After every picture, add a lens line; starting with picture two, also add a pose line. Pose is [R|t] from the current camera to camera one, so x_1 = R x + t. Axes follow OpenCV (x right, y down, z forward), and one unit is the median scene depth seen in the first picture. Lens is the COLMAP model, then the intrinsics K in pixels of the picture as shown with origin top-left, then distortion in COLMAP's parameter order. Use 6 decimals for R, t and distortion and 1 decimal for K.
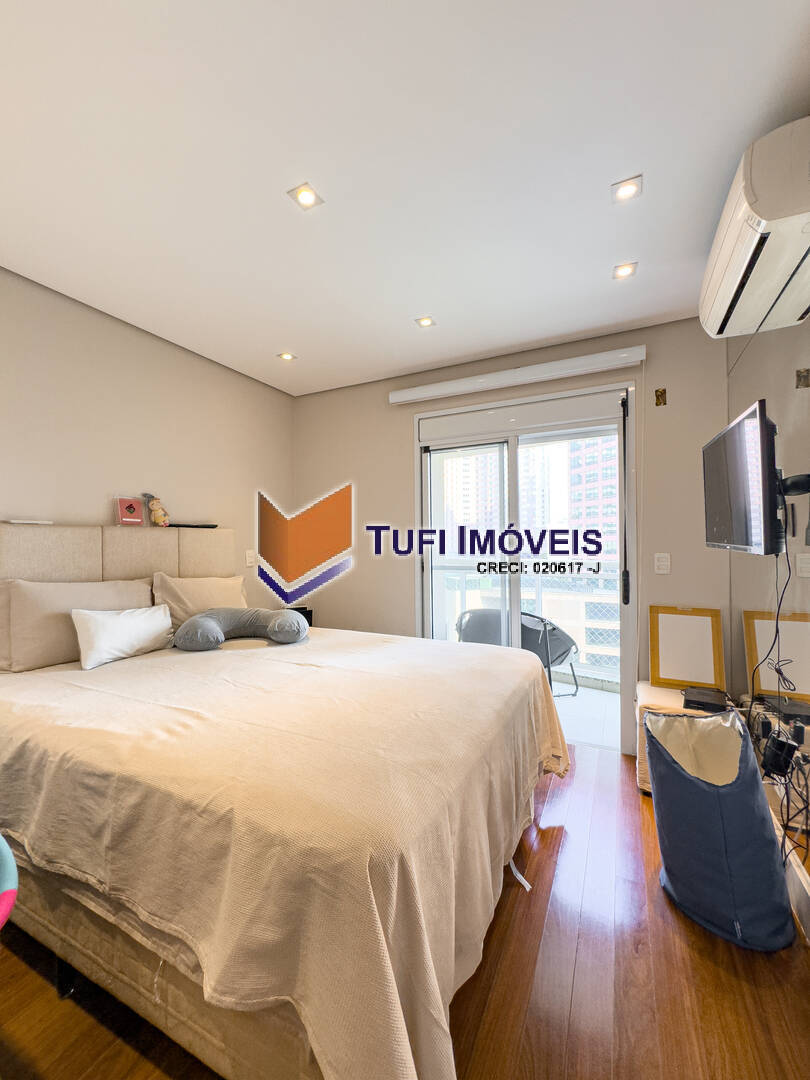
lens RADIAL K [[434.6, 0, 406.4], [0, 434.6, 540.8], [0, 0, 1]] dist [-0.001427, 0.000854]
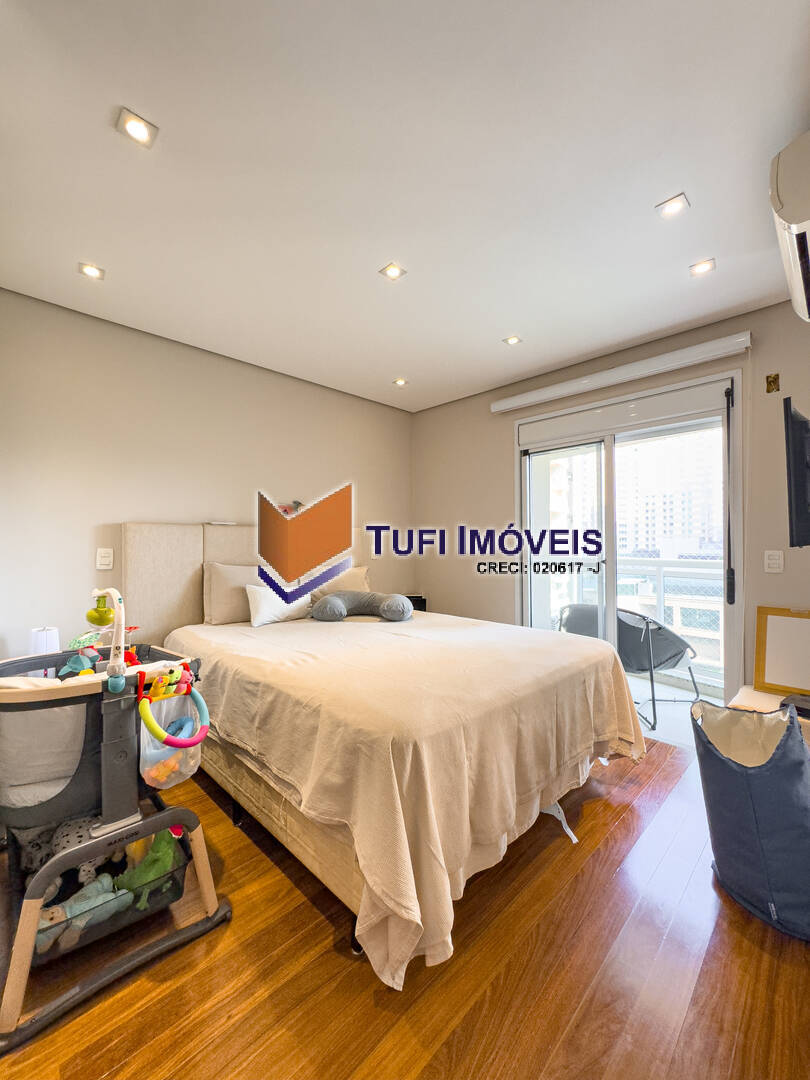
lens RADIAL K [[434.6, 0, 404.2], [0, 434.6, 540.8], [0, 0, 1]] dist [-0.001427, 0.000854]
pose [[0.945390, 0.003317, -0.325923, 0.205236], [-0.003759, 0.999993, -0.000726, 0.016006], [0.325918, 0.001912, 0.945396, -0.199019]]
